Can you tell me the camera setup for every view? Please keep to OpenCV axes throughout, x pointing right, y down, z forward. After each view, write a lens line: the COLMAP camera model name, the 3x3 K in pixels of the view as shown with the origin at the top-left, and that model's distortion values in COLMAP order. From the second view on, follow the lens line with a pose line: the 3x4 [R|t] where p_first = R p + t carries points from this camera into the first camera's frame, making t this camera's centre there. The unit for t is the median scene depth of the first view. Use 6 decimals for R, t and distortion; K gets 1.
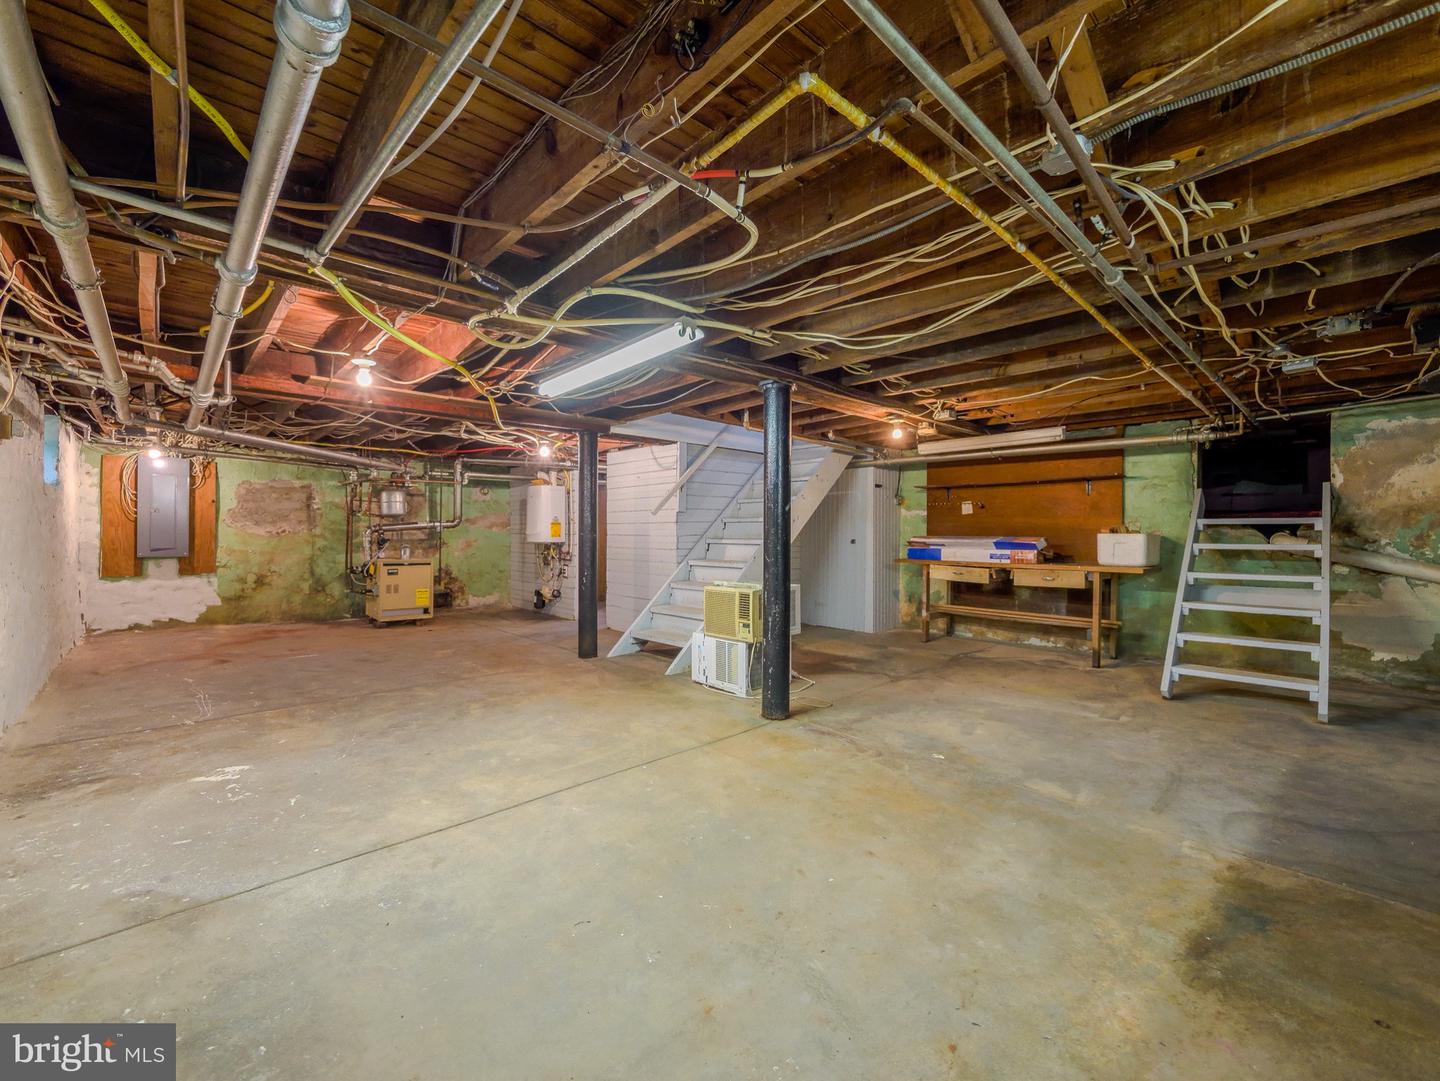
lens RADIAL K [[600.2, 0, 715.5], [0, 600.2, 532.5], [0, 0, 1]] dist [-0.002666, -0.000905]
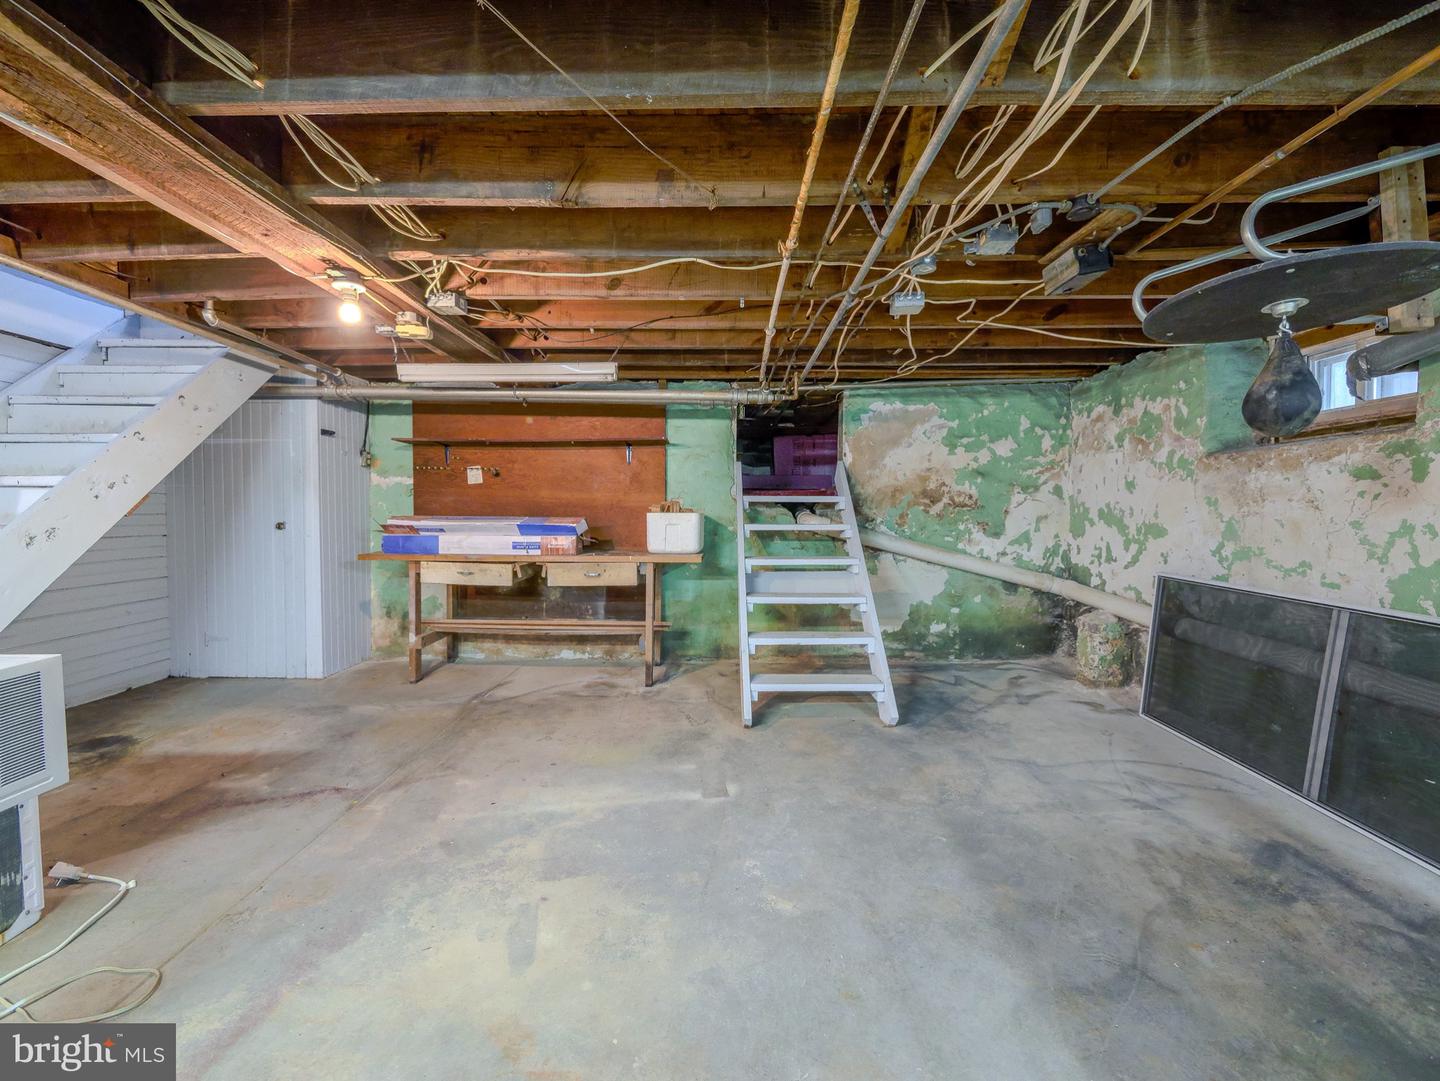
lens RADIAL K [[600.2, 0, 715.5], [0, 600.2, 532.5], [0, 0, 1]] dist [-0.002666, -0.000905]
pose [[0.689770, -0.026929, 0.723527, 0.159805], [-0.001943, 0.999236, 0.039043, -0.003567], [-0.724026, -0.028337, 0.689191, 0.472109]]
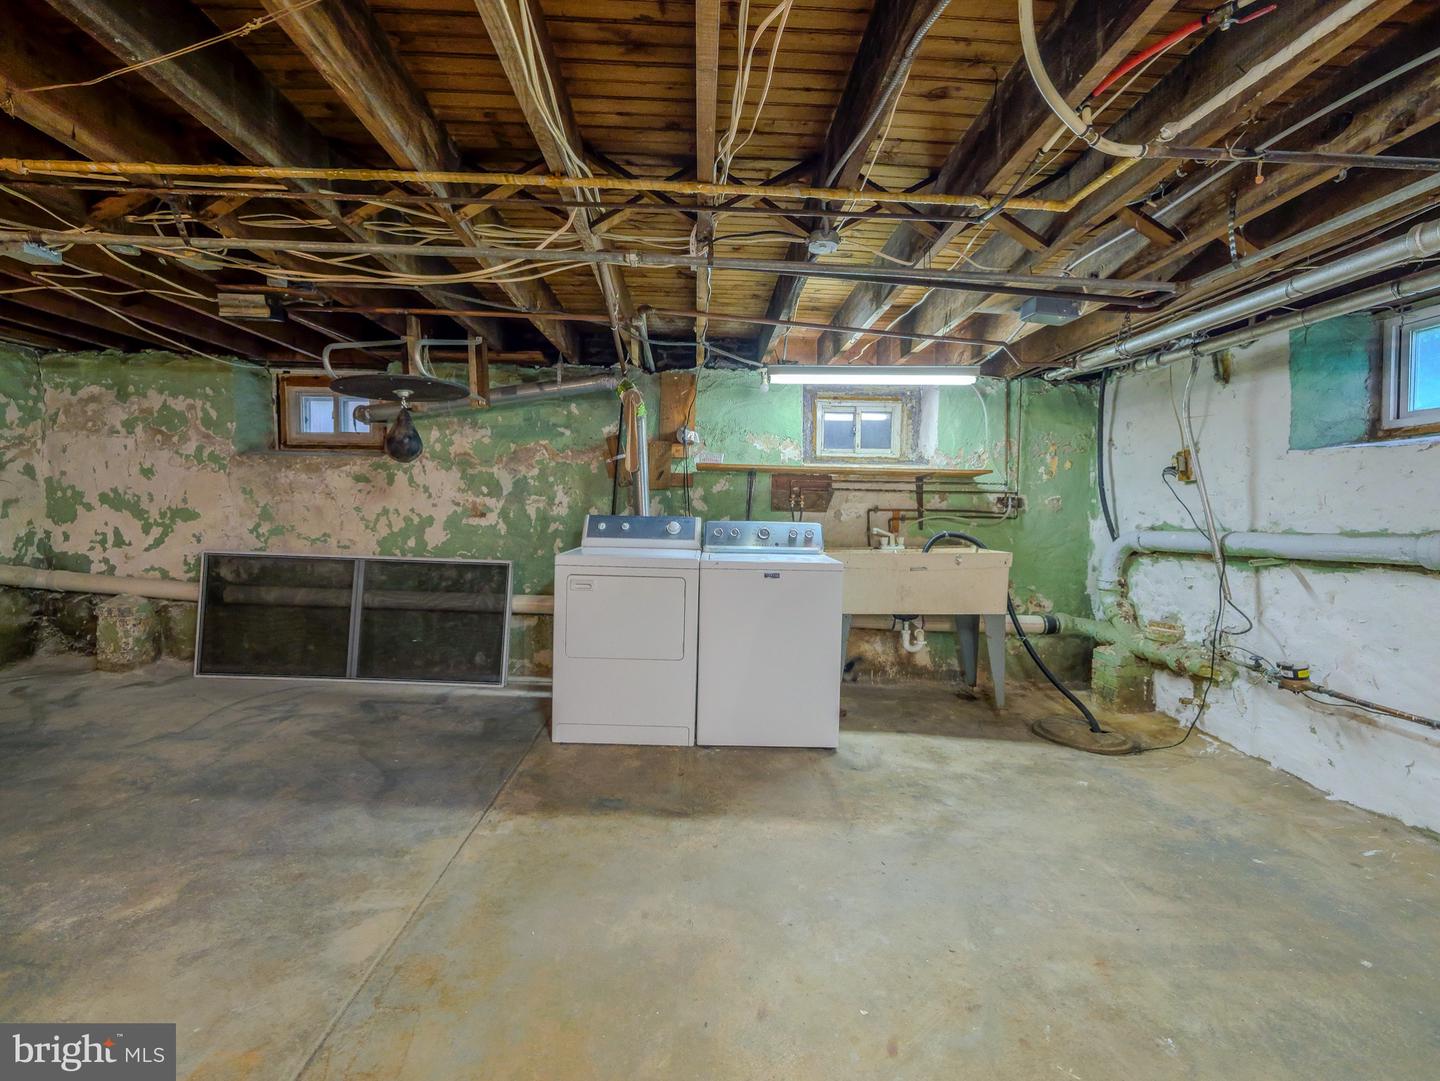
lens RADIAL K [[600.2, 0, 715.5], [0, 600.2, 532.5], [0, 0, 1]] dist [-0.002666, -0.000905]
pose [[-0.761186, -0.046064, 0.646895, -0.049925], [-0.025448, 0.998828, 0.041180, -0.006341], [-0.648034, 0.014884, -0.761466, 0.768697]]
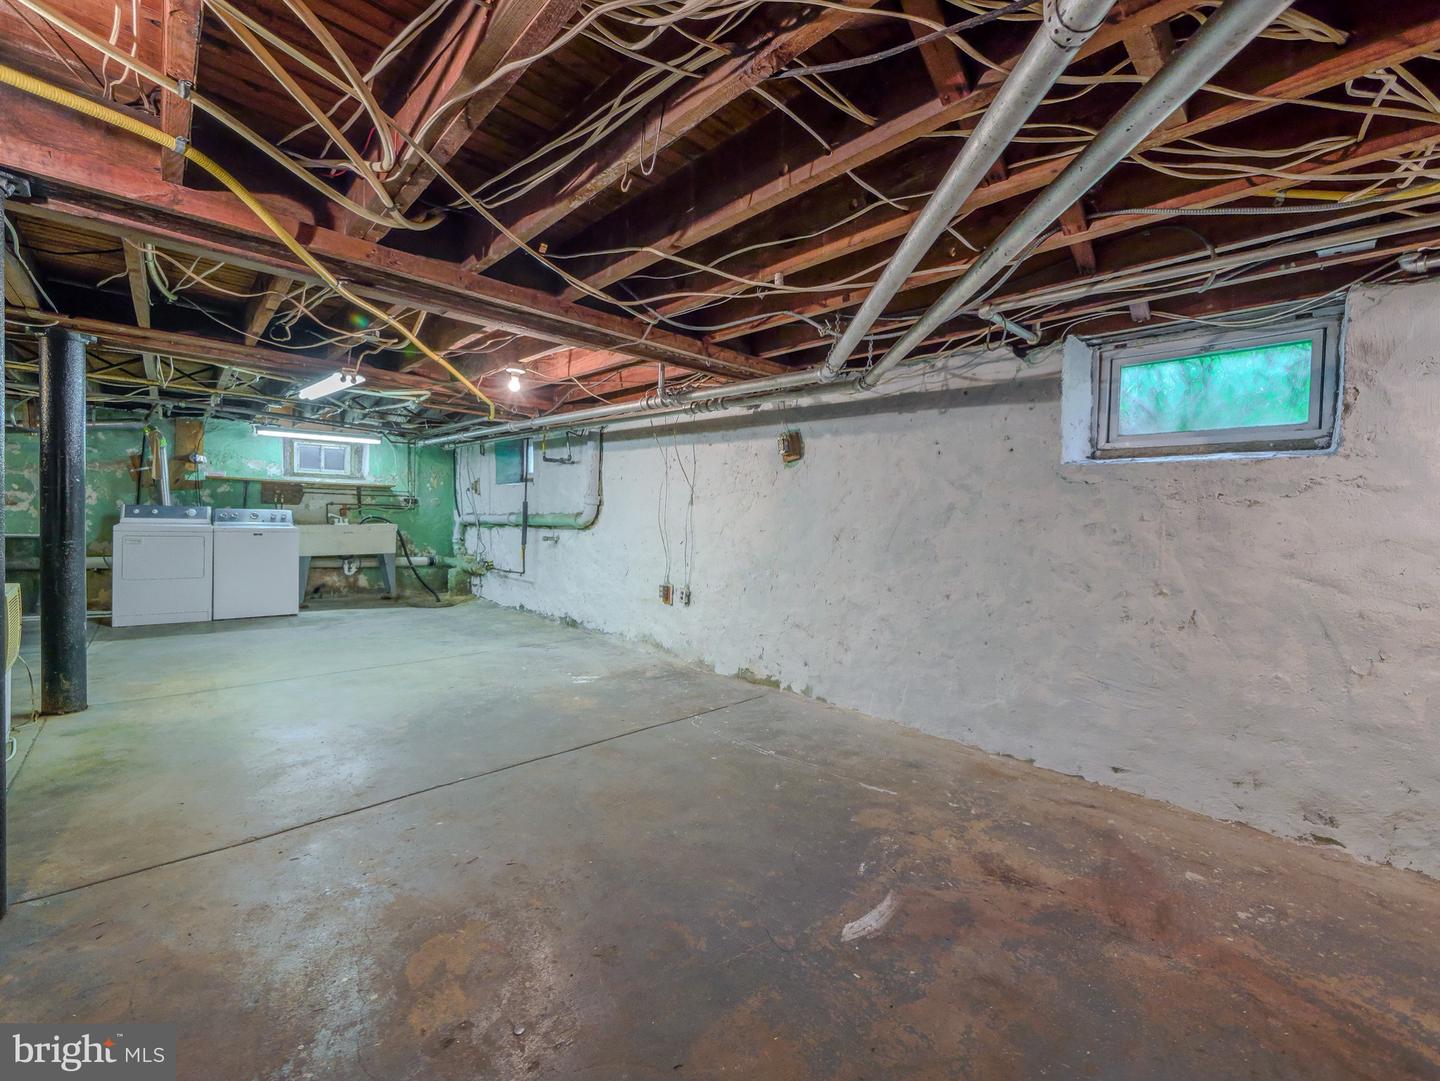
lens RADIAL K [[600.2, 0, 715.5], [0, 600.2, 532.5], [0, 0, 1]] dist [-0.002666, -0.000905]
pose [[-0.999352, -0.035473, -0.006030, -0.736390], [-0.035623, 0.998999, 0.027043, -0.013410], [0.005065, 0.027240, -0.999616, 1.636216]]
